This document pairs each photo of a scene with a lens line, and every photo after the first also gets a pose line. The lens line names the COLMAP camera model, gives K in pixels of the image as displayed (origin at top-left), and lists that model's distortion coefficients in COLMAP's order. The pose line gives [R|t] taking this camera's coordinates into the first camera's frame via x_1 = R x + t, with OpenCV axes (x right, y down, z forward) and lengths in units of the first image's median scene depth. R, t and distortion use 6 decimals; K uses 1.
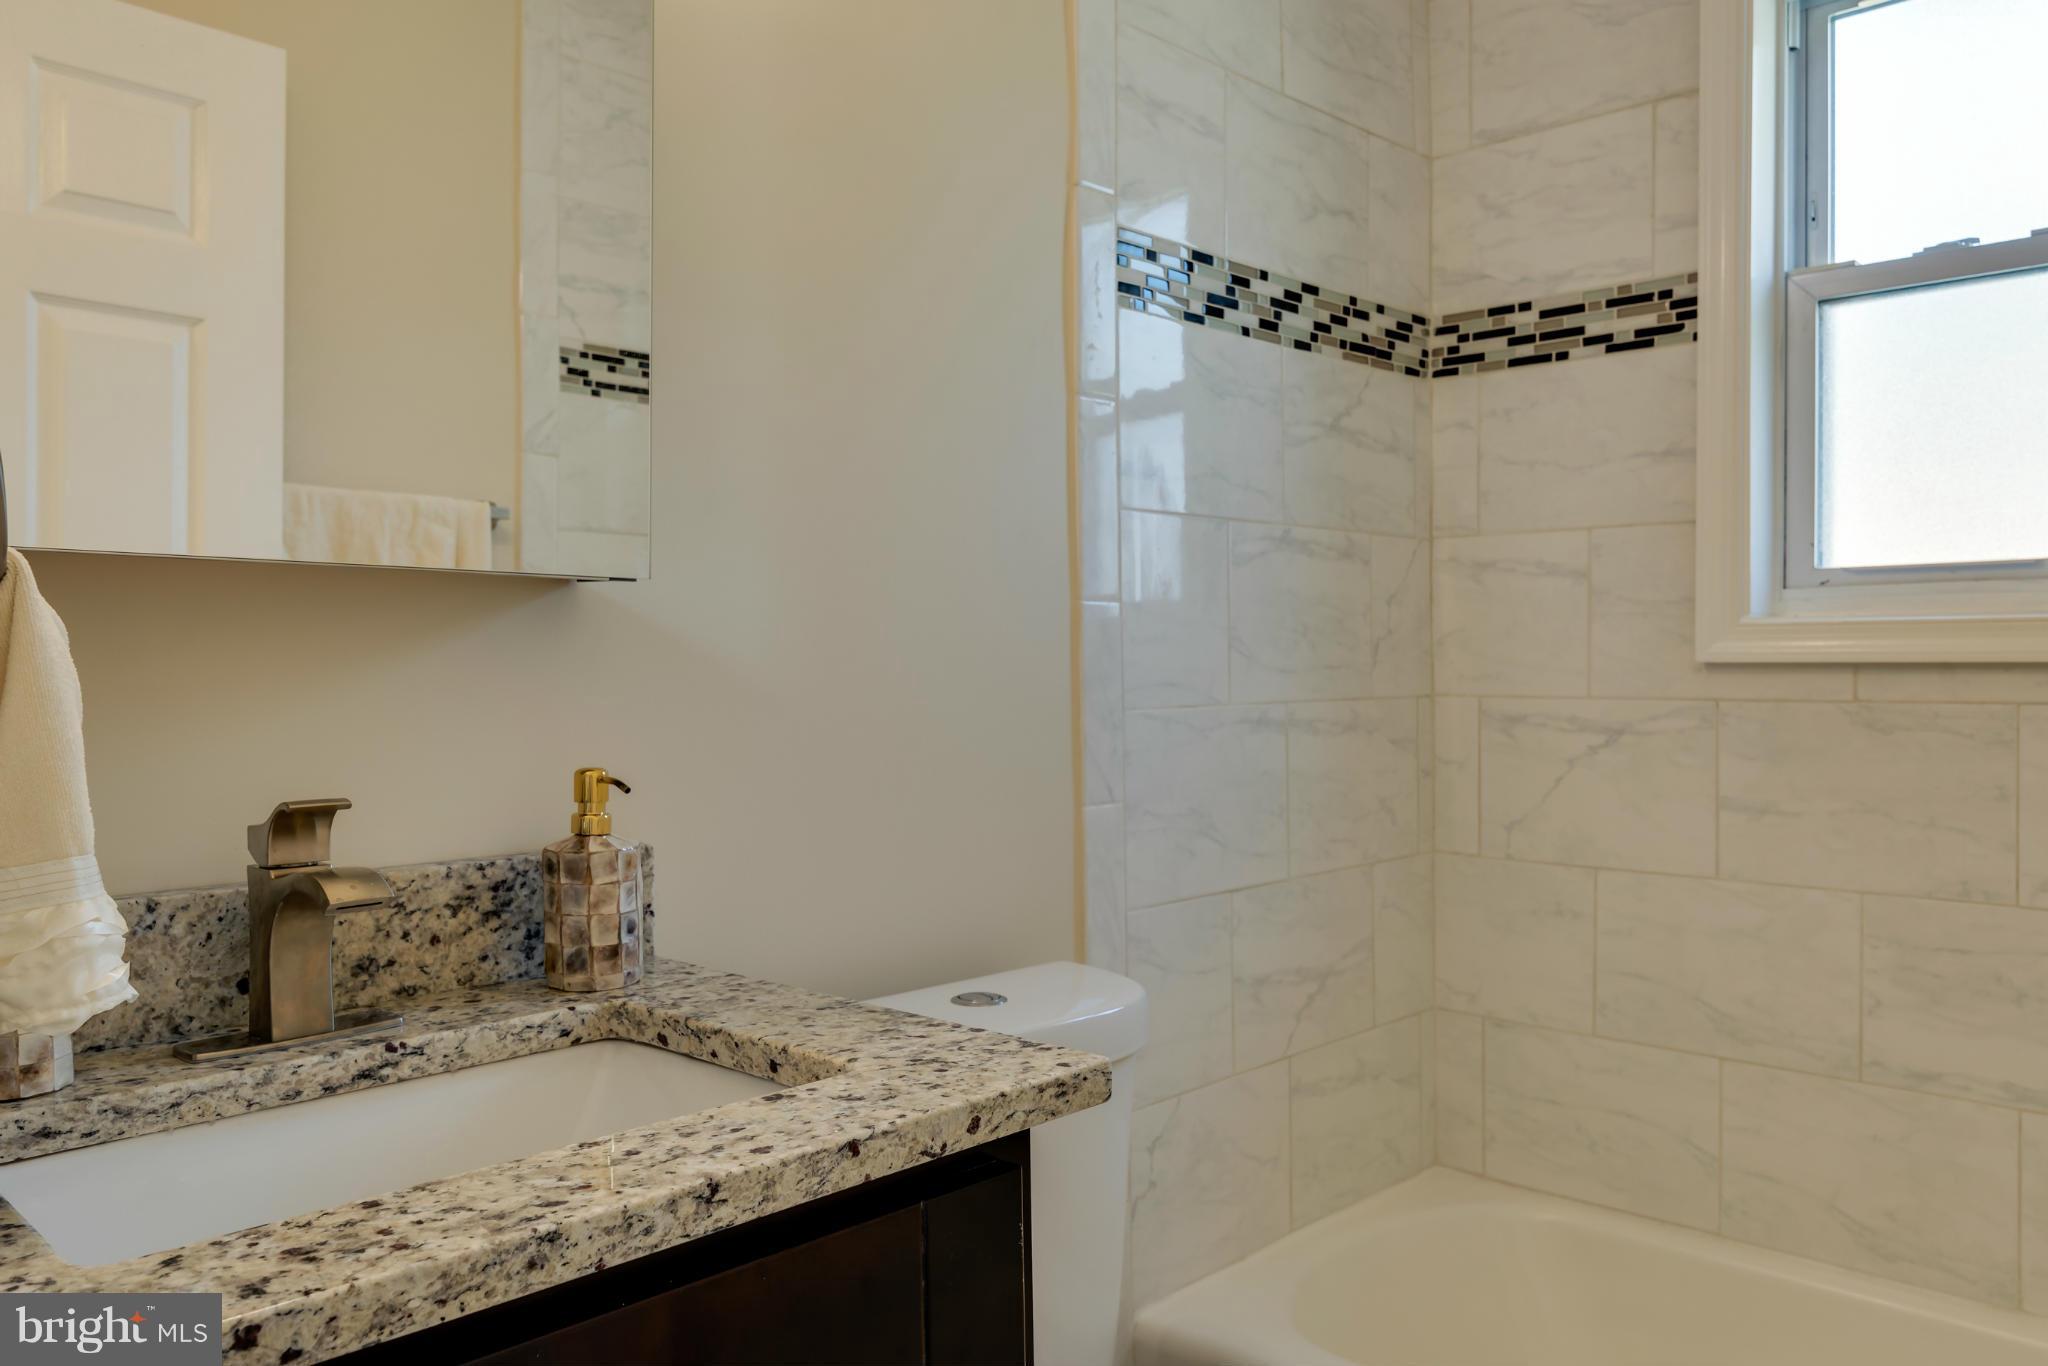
lens RADIAL K [[1508.9, 0, 1014.2], [0, 1508.9, 685.6], [0, 0, 1]] dist [0.007158, -0.005452]
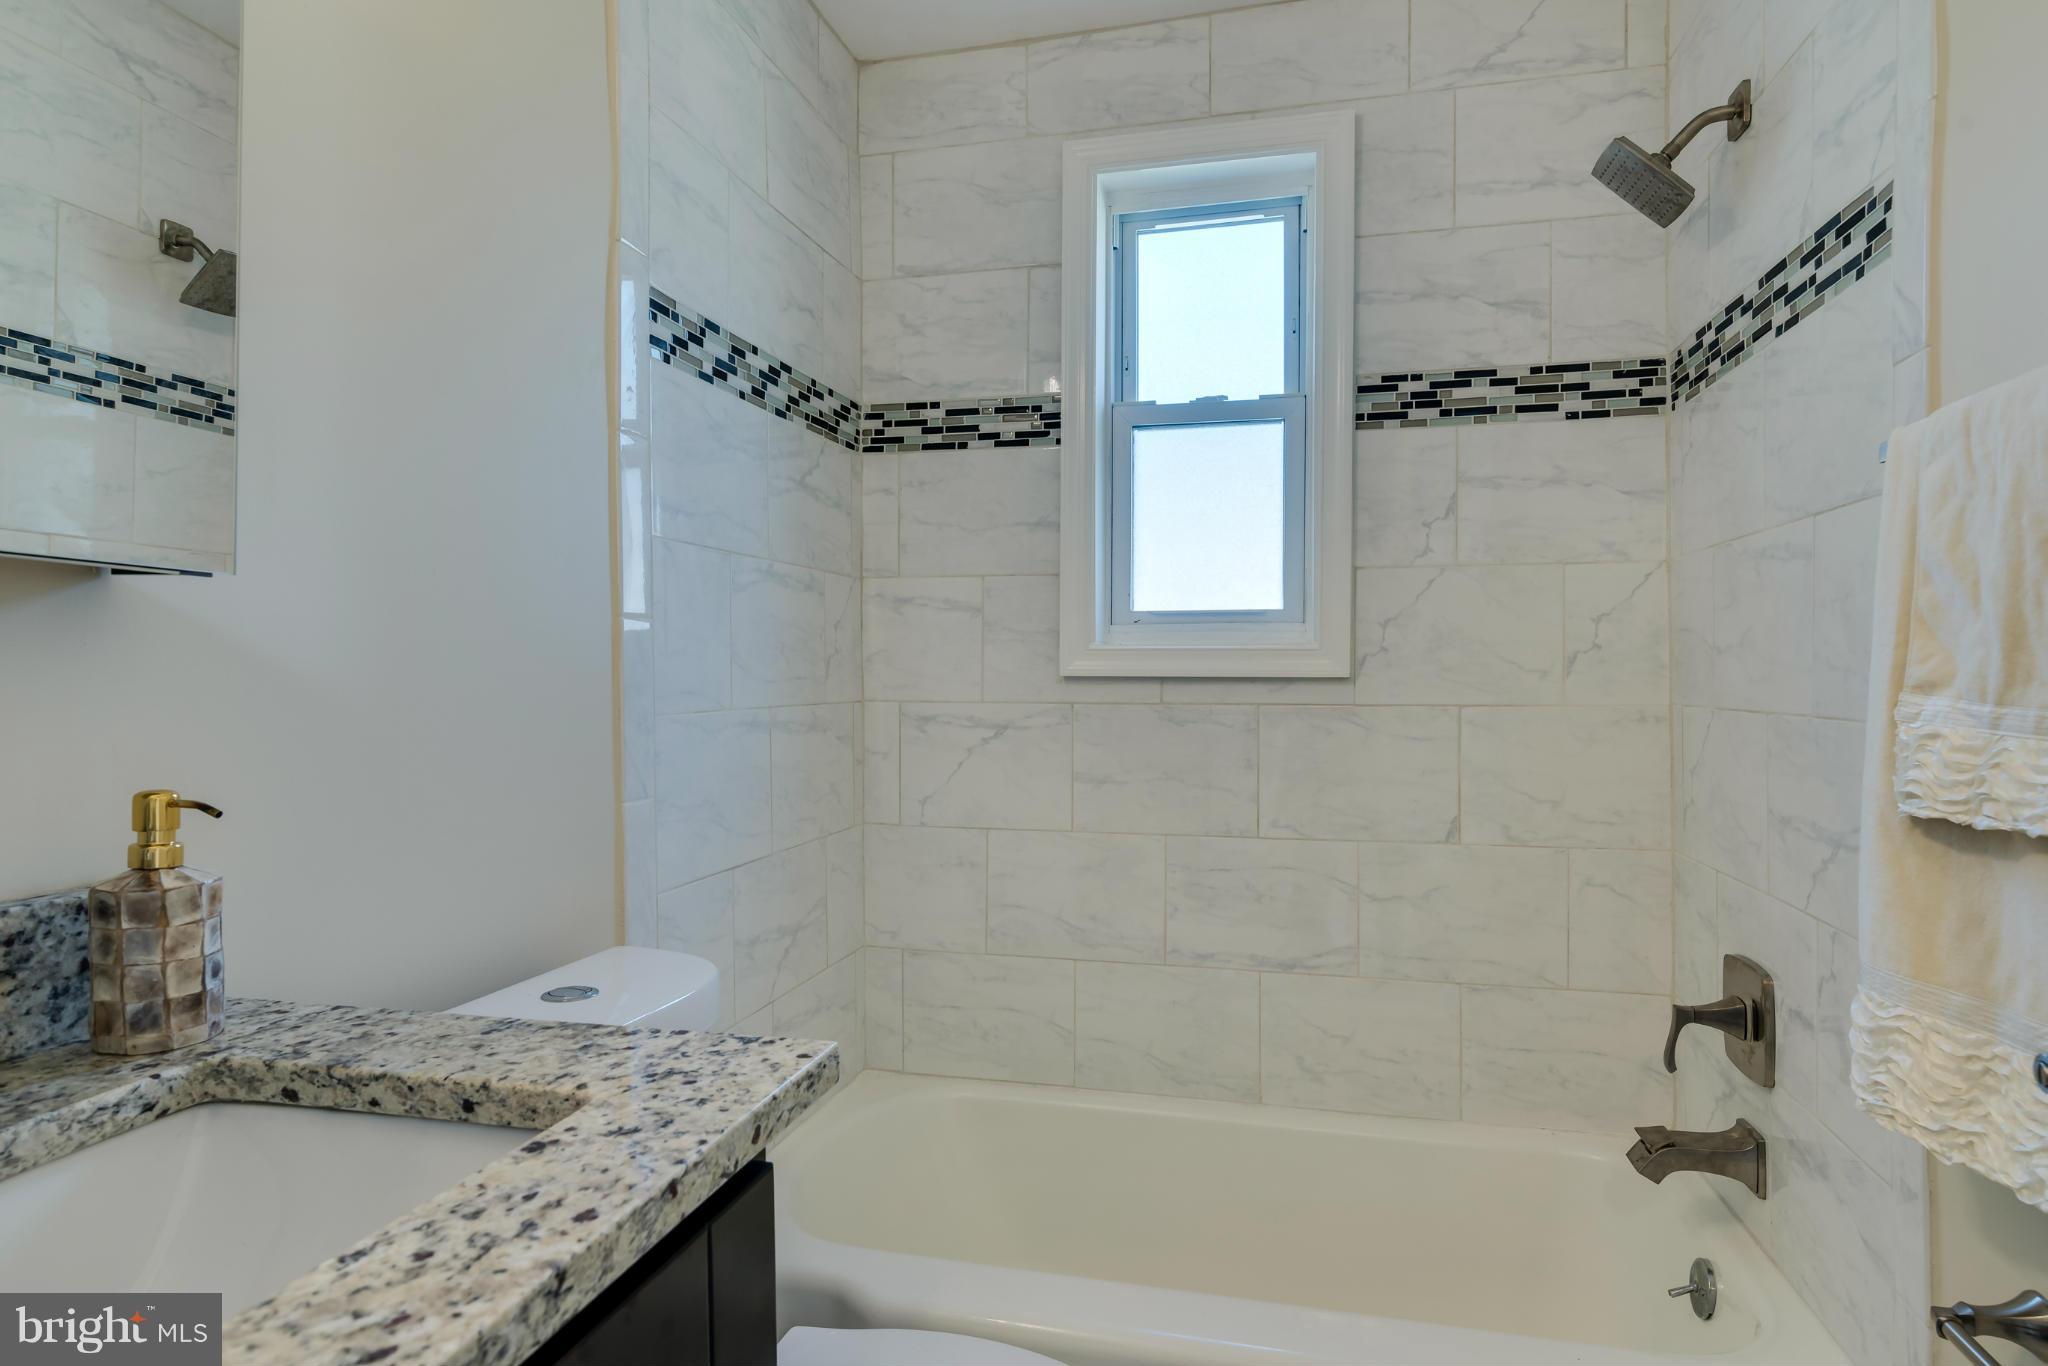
lens RADIAL K [[1147.9, 0, 1027.2], [0, 1147.9, 686.5], [0, 0, 1]] dist [0.005343, -0.004745]
pose [[0.860997, 0.001502, 0.508607, -0.110567], [0.001378, 0.999985, -0.005286, -0.000321], [-0.508608, 0.005251, 0.860982, 0.108153]]
